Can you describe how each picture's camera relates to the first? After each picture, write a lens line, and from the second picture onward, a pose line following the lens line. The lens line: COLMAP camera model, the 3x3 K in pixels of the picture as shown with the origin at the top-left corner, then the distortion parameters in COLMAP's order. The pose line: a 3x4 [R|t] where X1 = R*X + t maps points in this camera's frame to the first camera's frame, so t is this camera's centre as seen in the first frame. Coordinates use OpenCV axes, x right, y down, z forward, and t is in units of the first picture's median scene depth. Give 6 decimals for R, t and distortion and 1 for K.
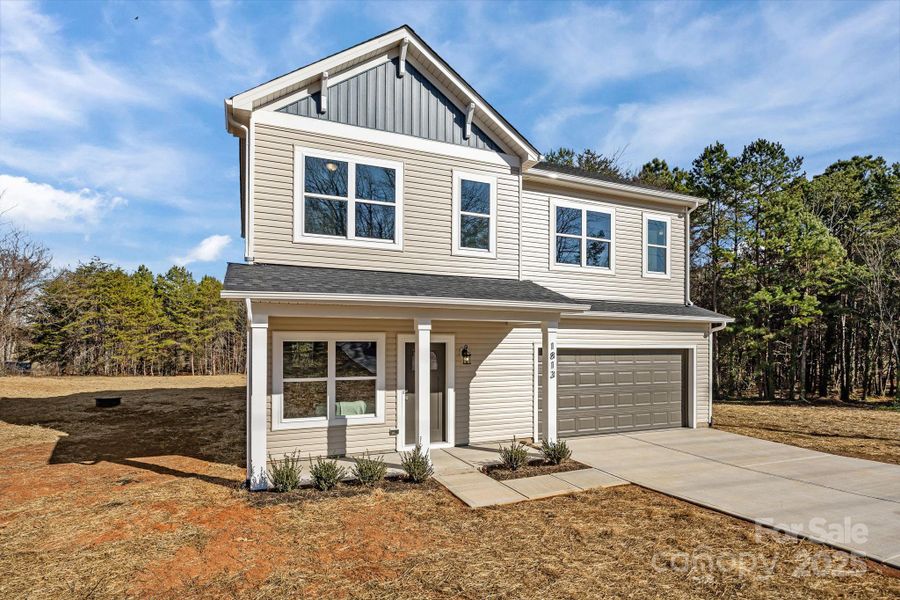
lens RADIAL K [[481.8, 0, 462.2], [0, 481.8, 345.5], [0, 0, 1]] dist [0.002189, 0.000157]
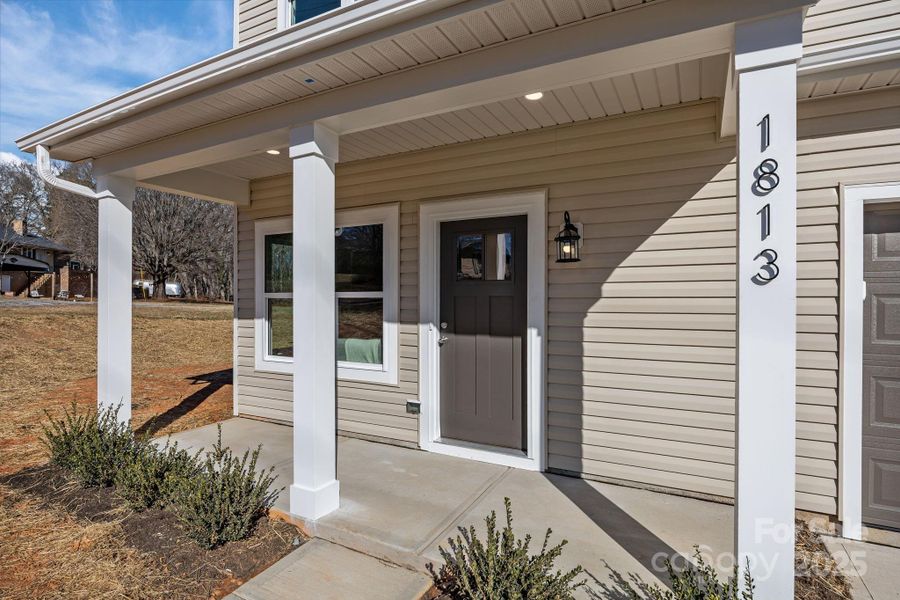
lens RADIAL K [[464.9, 0, 451.3], [0, 464.9, 303.4], [0, 0, 1]] dist [-0.002773, -0.000371]
pose [[0.616565, 0.005782, -0.787283, 0.240883], [-0.001249, 0.999979, 0.006366, 0.068933], [0.787303, -0.002942, 0.616559, 0.712239]]
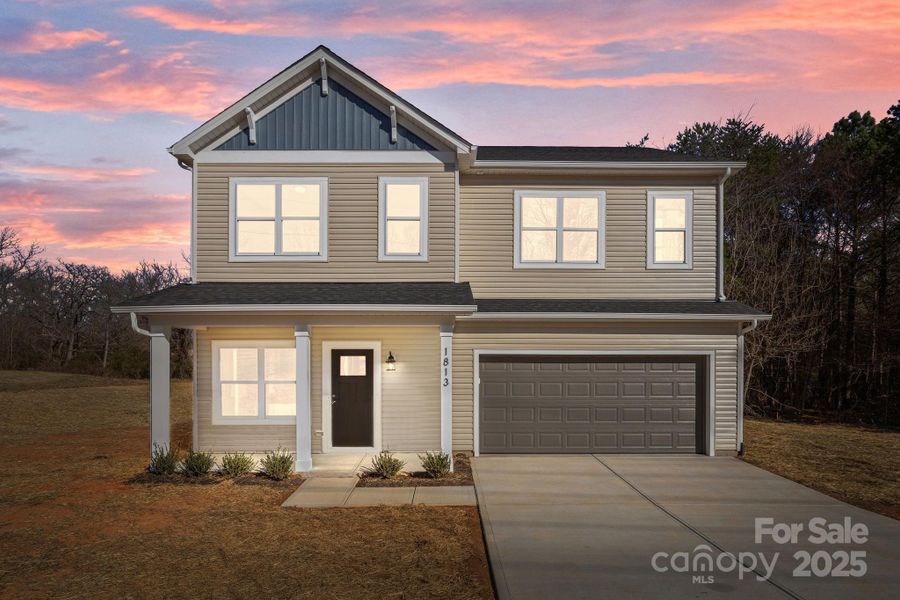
lens RADIAL K [[486.3, 0, 452.0], [0, 486.3, 358.9], [0, 0, 1]] dist [-0.004645, 0.000009]
pose [[0.918583, 0.000023, -0.395227, 0.525130], [0.002417, 0.999981, 0.005674, 0.009225], [0.395220, -0.006168, 0.918566, 0.132533]]
